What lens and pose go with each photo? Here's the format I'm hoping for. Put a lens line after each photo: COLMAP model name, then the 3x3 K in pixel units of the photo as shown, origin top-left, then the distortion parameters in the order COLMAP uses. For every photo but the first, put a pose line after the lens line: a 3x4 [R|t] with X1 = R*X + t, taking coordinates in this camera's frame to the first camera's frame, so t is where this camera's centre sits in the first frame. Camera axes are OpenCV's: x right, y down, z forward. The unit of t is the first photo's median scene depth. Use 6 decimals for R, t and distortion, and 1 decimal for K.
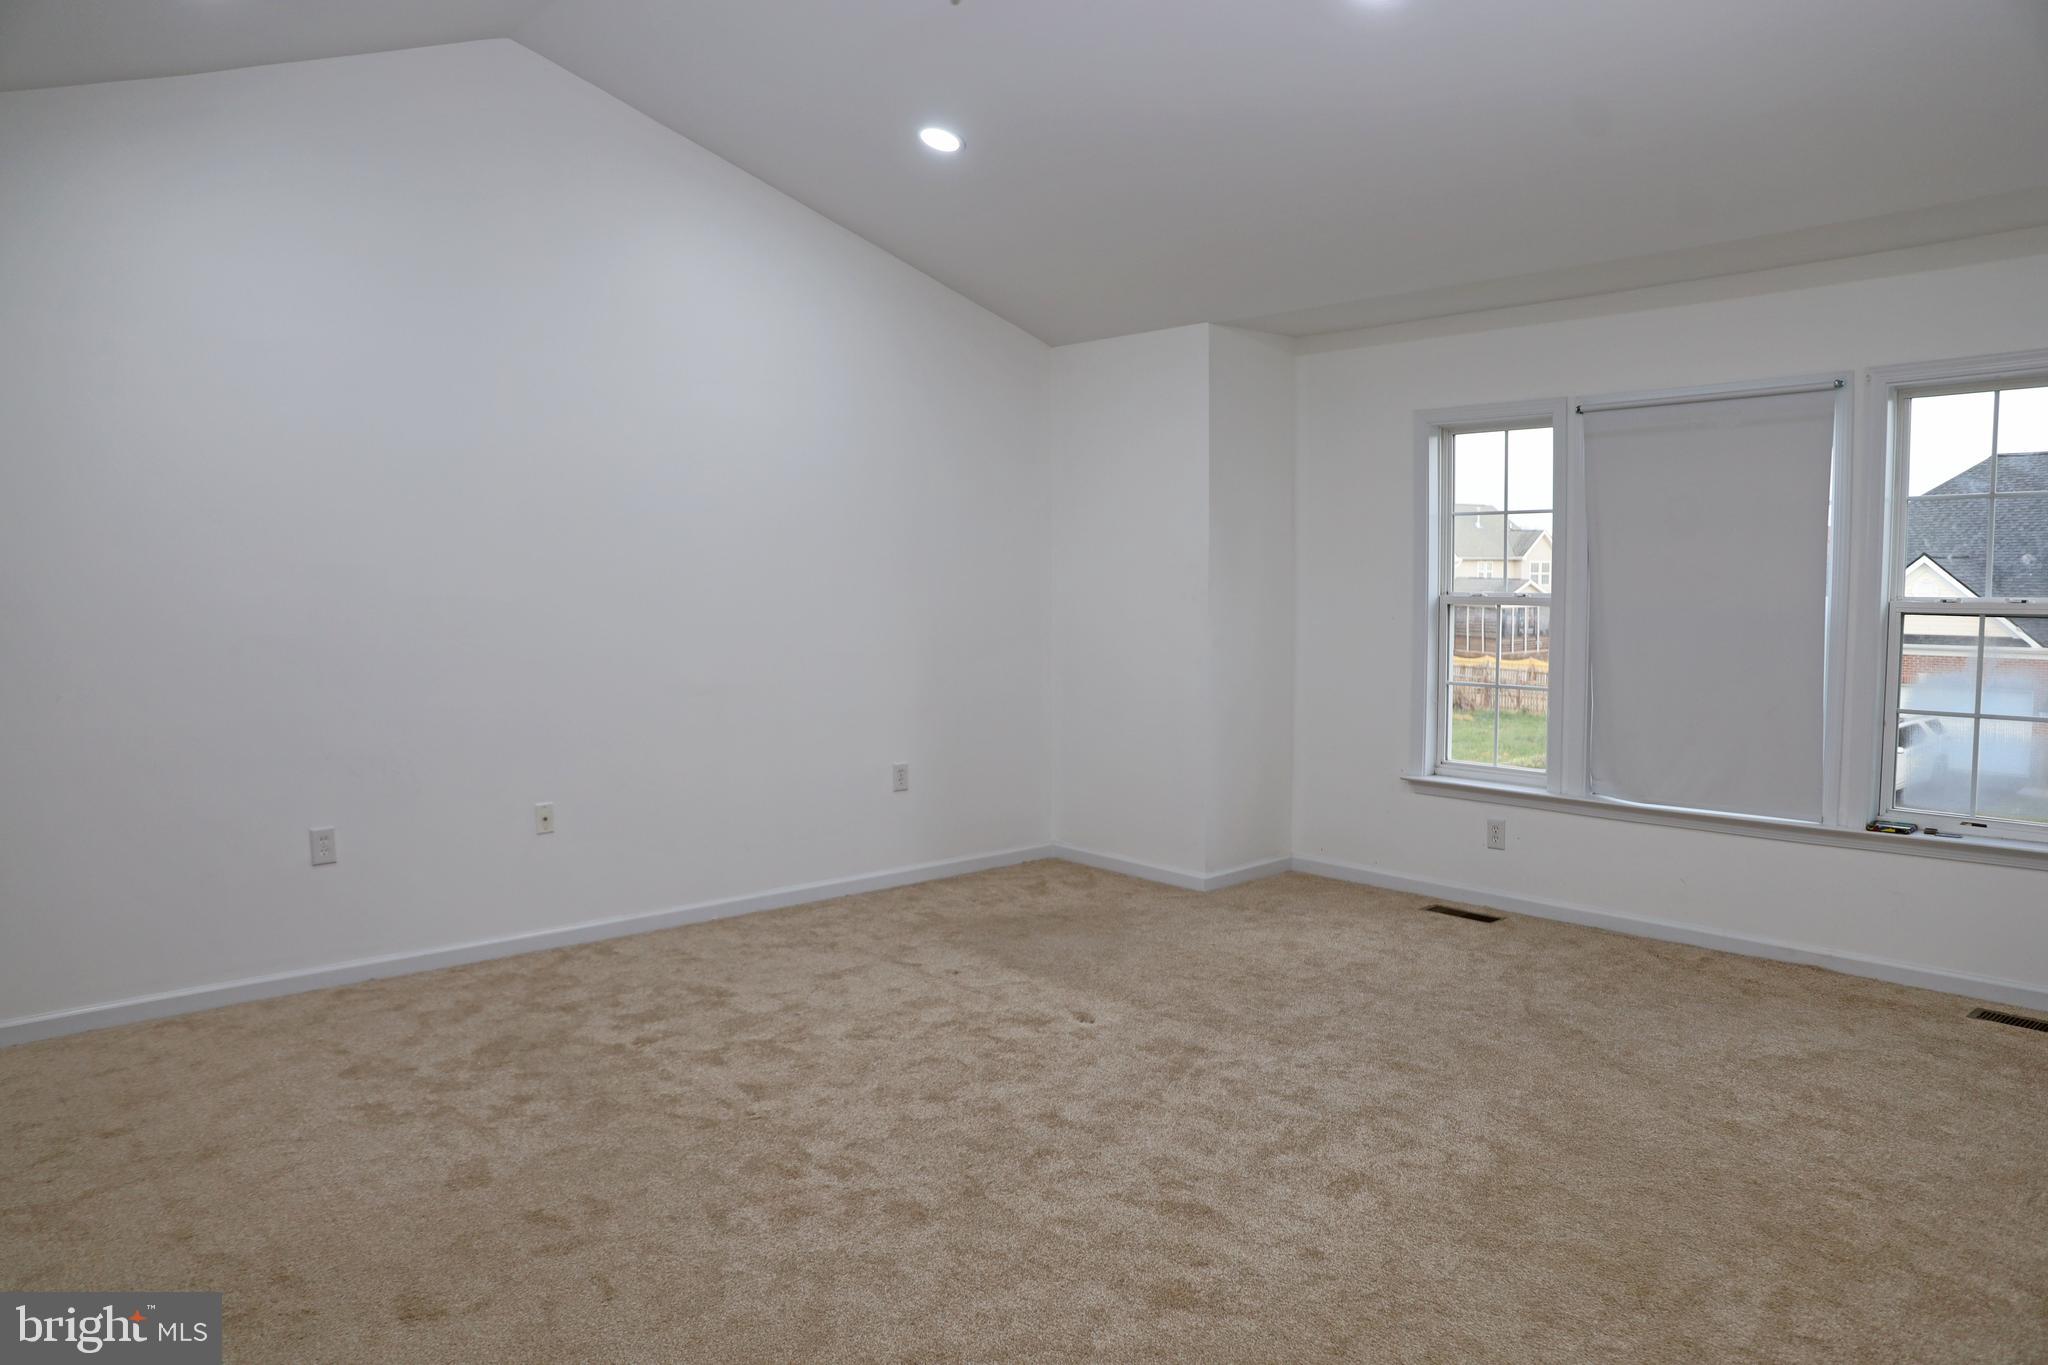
lens RADIAL K [[1391.6, 0, 1024.0], [0, 1391.6, 682.5], [0, 0, 1]] dist [-0.140081, 0.097634]
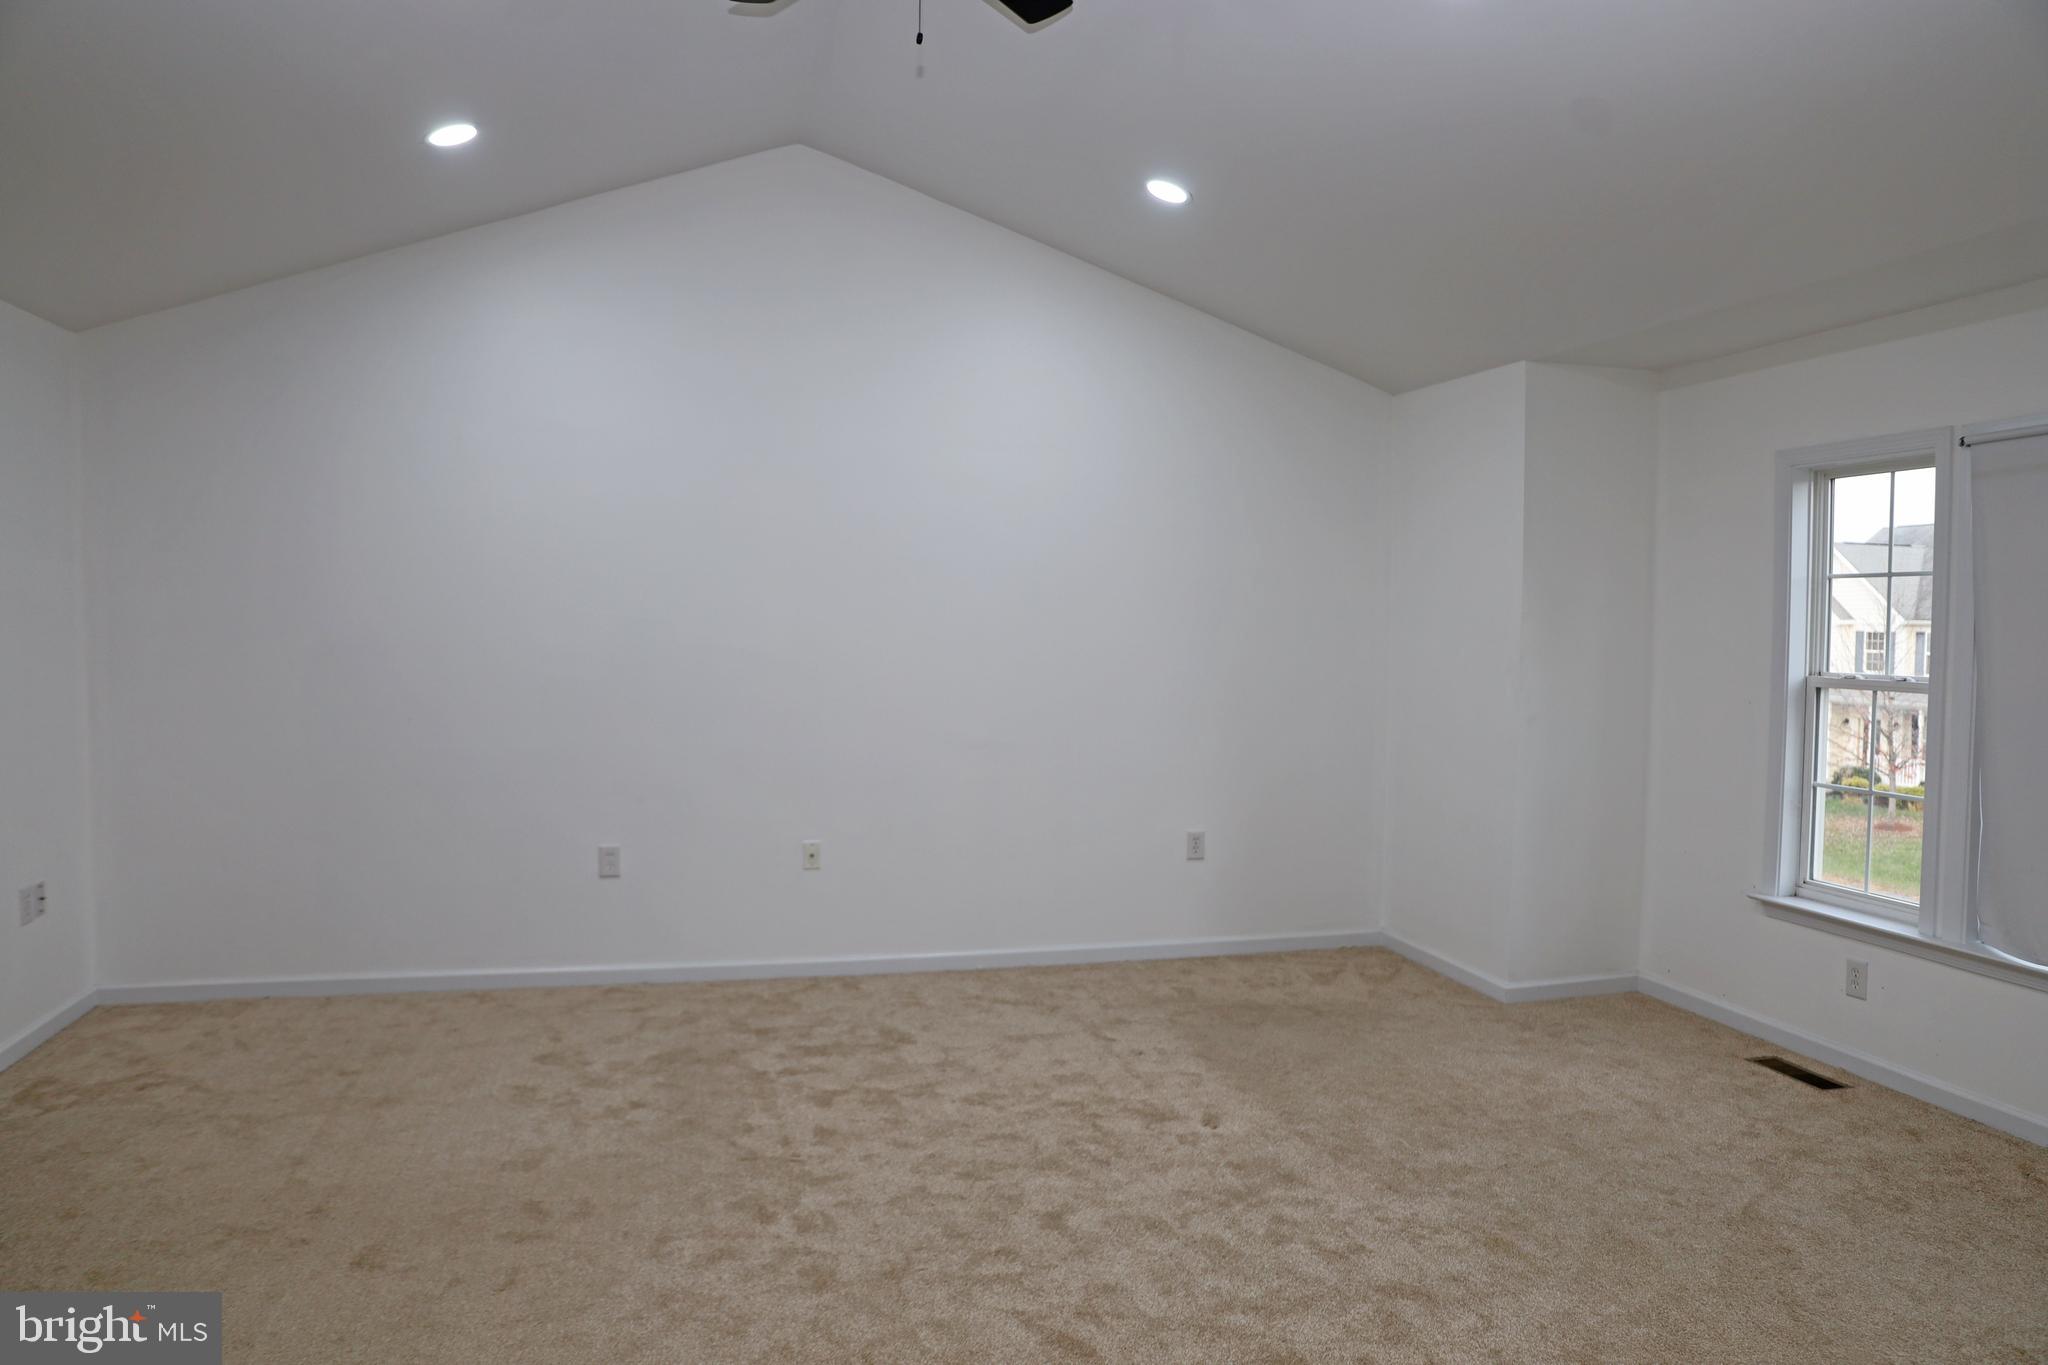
lens RADIAL K [[1391.6, 0, 1024.0], [0, 1391.6, 682.5], [0, 0, 1]] dist [-0.140081, 0.097634]
pose [[0.891519, 0.035429, -0.451596, 0.315519], [-0.051821, 0.998369, -0.023976, -0.021052], [0.450010, 0.044777, 0.891900, 0.105293]]
